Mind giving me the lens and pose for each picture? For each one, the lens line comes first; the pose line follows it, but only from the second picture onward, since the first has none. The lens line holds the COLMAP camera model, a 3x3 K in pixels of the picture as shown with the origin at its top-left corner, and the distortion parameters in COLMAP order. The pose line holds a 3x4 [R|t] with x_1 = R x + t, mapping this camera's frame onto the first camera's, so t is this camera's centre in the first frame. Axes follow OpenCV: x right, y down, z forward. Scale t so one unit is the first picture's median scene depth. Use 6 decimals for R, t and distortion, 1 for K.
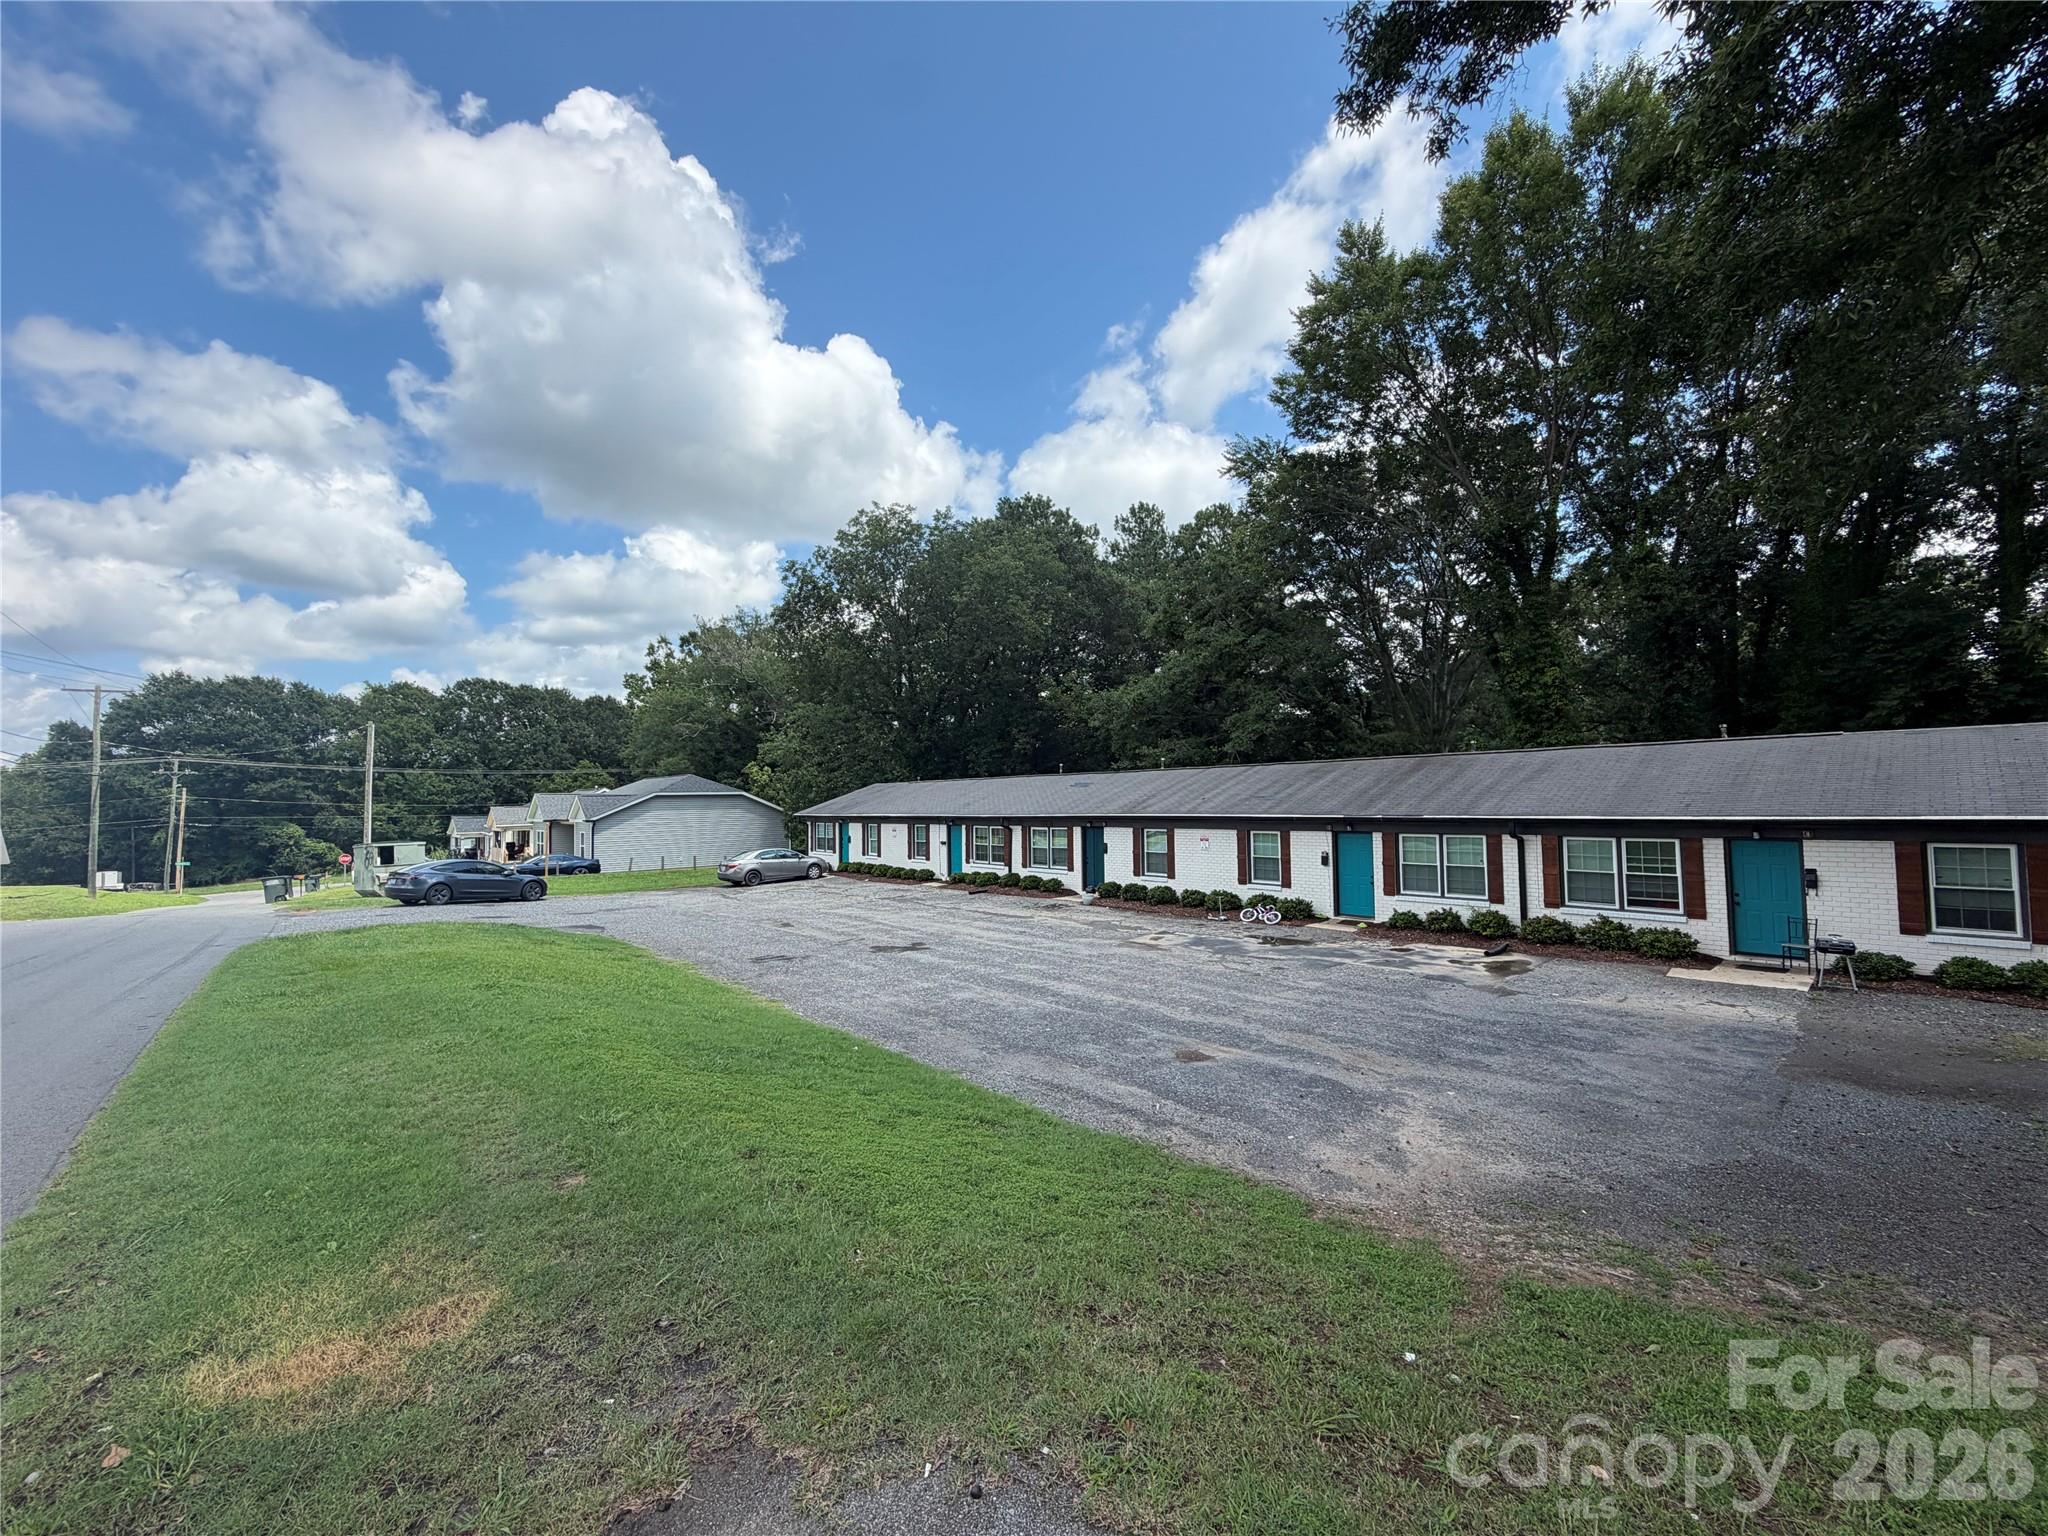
lens RADIAL K [[844.4, 0, 1024.0], [0, 844.4, 768.0], [0, 0, 1]] dist [0.013086, -0.000170]
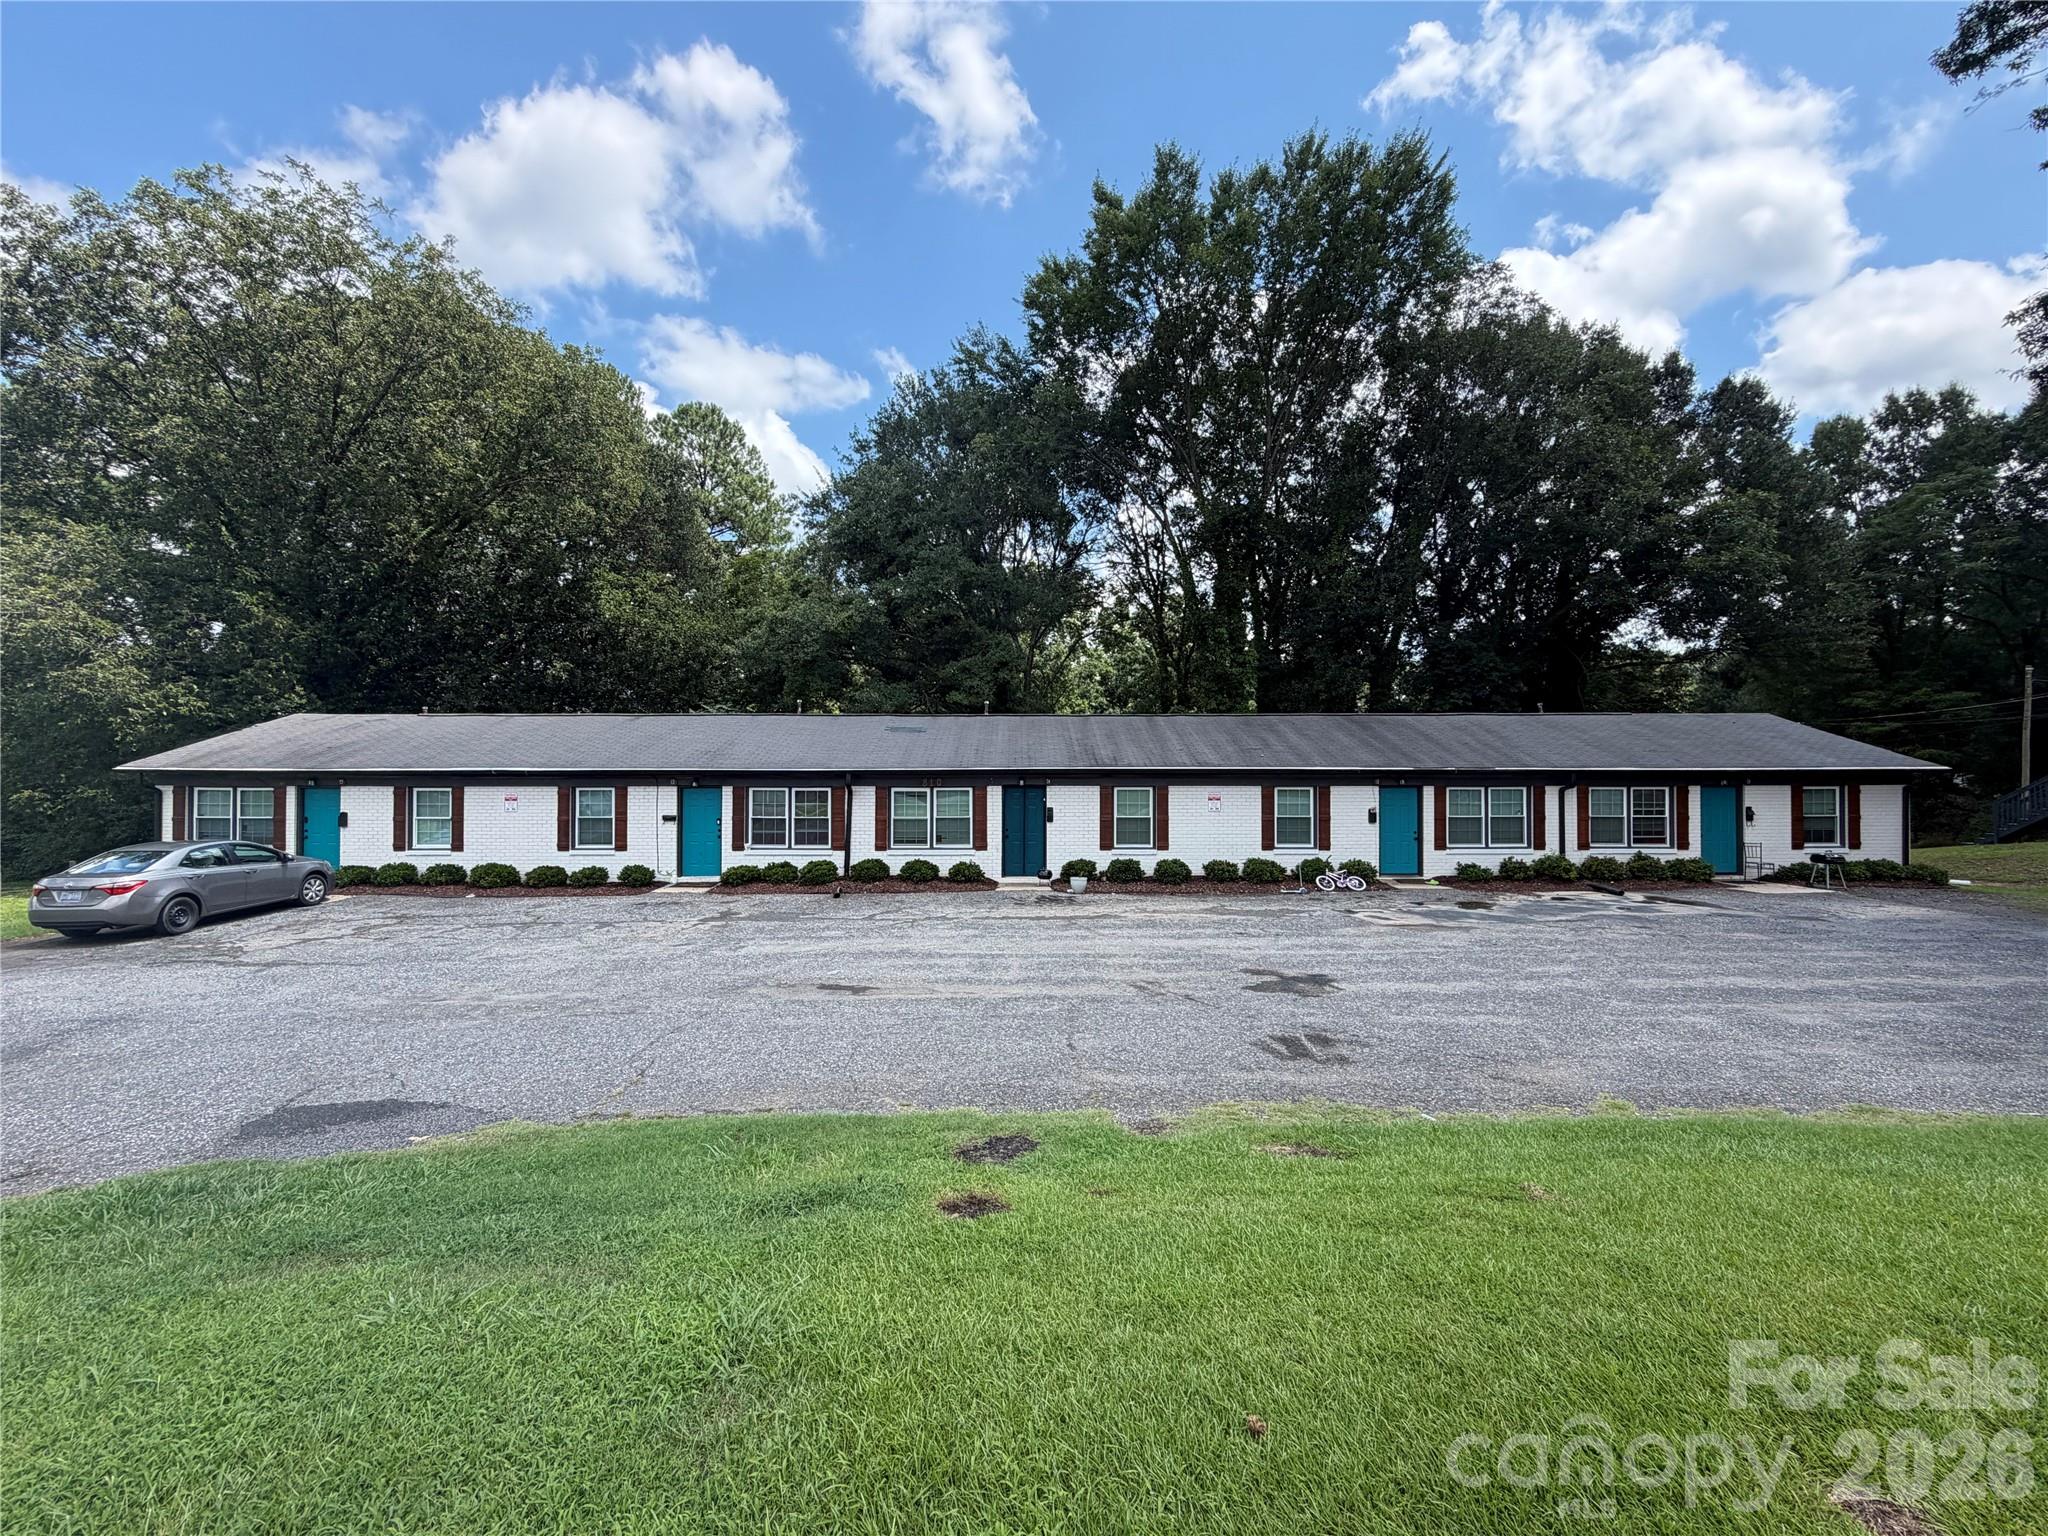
lens RADIAL K [[844.4, 0, 1024.0], [0, 844.4, 768.0], [0, 0, 1]] dist [0.013086, -0.000170]
pose [[0.644063, 0.000084, 0.764973, -0.439225], [-0.040921, 0.998572, 0.034344, 0.029861], [-0.763877, -0.053423, 0.643147, 0.526482]]
